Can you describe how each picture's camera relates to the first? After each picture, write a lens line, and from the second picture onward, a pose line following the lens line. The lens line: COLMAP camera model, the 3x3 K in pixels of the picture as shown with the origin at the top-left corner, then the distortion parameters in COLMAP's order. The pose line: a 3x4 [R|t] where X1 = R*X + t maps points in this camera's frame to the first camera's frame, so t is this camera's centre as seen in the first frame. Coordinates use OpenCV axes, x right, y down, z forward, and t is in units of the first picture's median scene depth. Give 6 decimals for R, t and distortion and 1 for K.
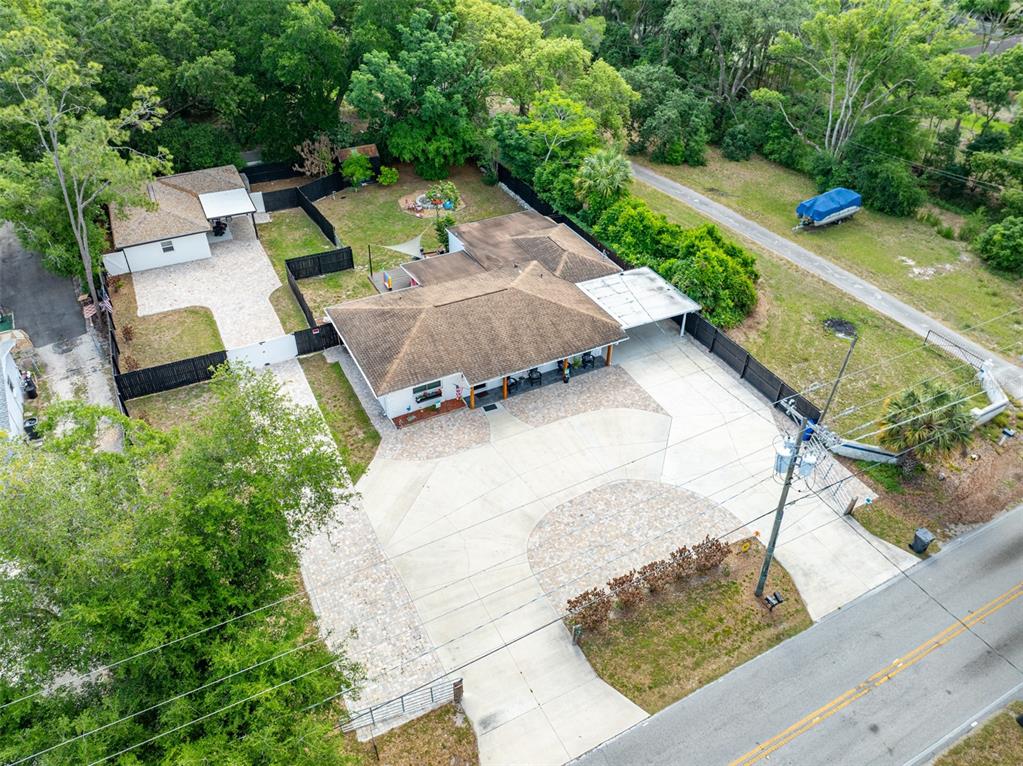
lens RADIAL K [[691.9, 0, 511.5], [0, 691.9, 383.0], [0, 0, 1]] dist [-0.039949, -0.001011]
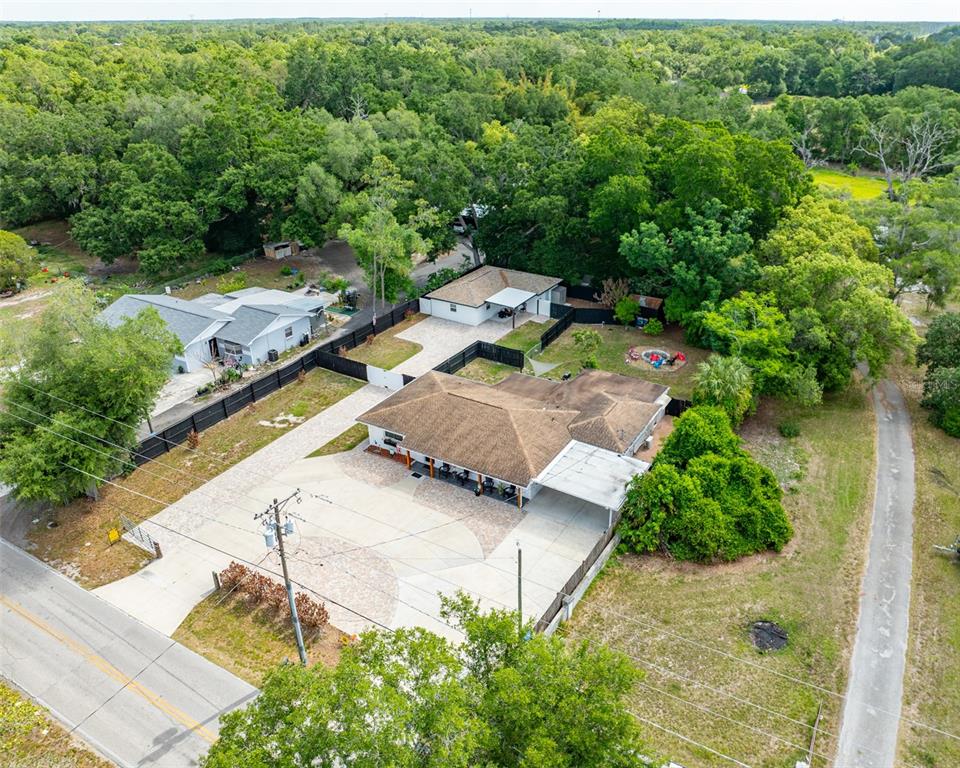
lens RADIAL K [[718.7, 0, 539.1], [0, 718.7, 384.7], [0, 0, 1]] dist [-0.035254, 0.000181]
pose [[0.562120, 0.367426, -0.740959, 0.817608], [-0.518450, 0.854566, 0.030445, -0.212617], [0.644384, 0.367036, 0.670860, 0.174570]]
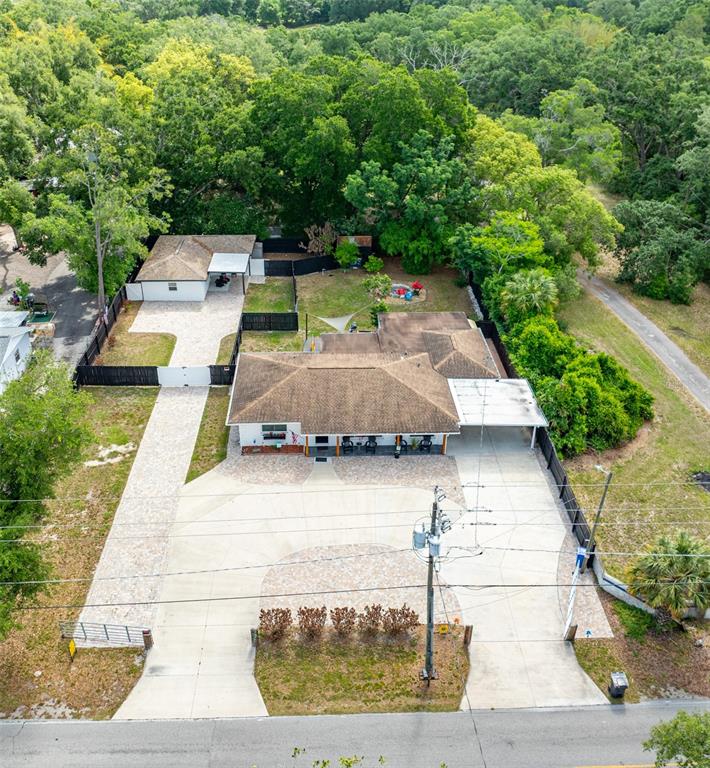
lens RADIAL K [[708.3, 0, 355.0], [0, 708.3, 384.0], [0, 0, 1]] dist [-0.025610, -0.026092]
pose [[0.905279, 0.215445, -0.366134, 0.355861], [-0.262385, 0.961383, -0.083048, -0.002404], [0.334103, 0.171249, 0.926849, -0.095107]]
